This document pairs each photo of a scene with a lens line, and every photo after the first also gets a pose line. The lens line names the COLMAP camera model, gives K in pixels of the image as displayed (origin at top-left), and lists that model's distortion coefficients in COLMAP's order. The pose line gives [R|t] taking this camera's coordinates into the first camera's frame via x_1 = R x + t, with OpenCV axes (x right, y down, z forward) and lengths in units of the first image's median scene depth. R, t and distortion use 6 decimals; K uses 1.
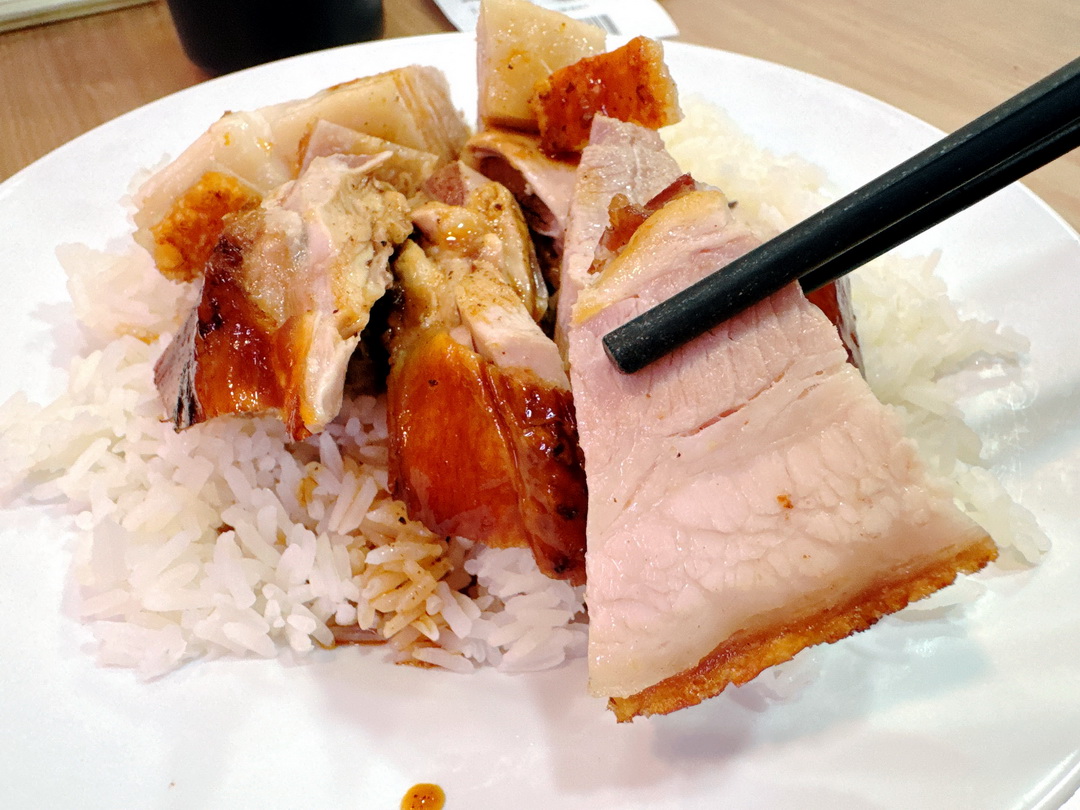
lens RADIAL K [[759.8, 0, 539.1], [0, 759.8, 404.8], [0, 0, 1]] dist [-0.000867, 0.000242]
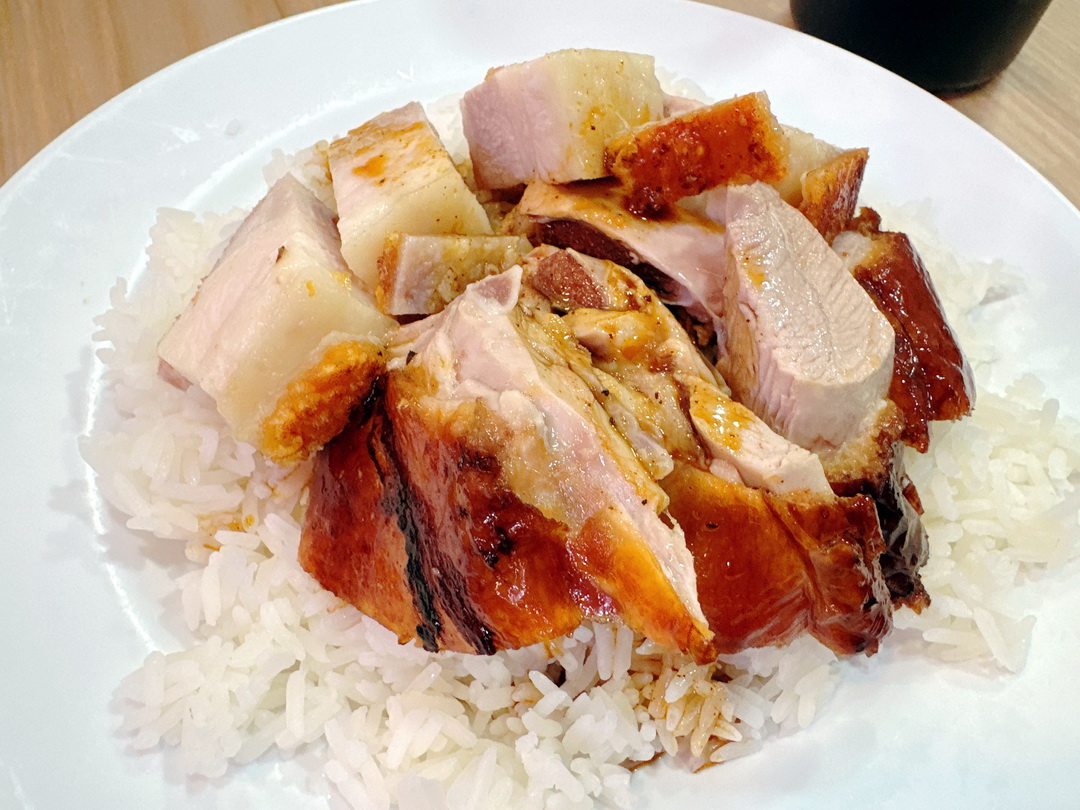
lens RADIAL K [[759.8, 0, 539.7], [0, 759.8, 404.3], [0, 0, 1]] dist [-0.000867, 0.000242]
pose [[0.932668, -0.282128, 0.224798, -0.430017], [0.244900, 0.952756, 0.179666, -0.337353], [-0.264867, -0.112515, 0.957698, 0.096376]]
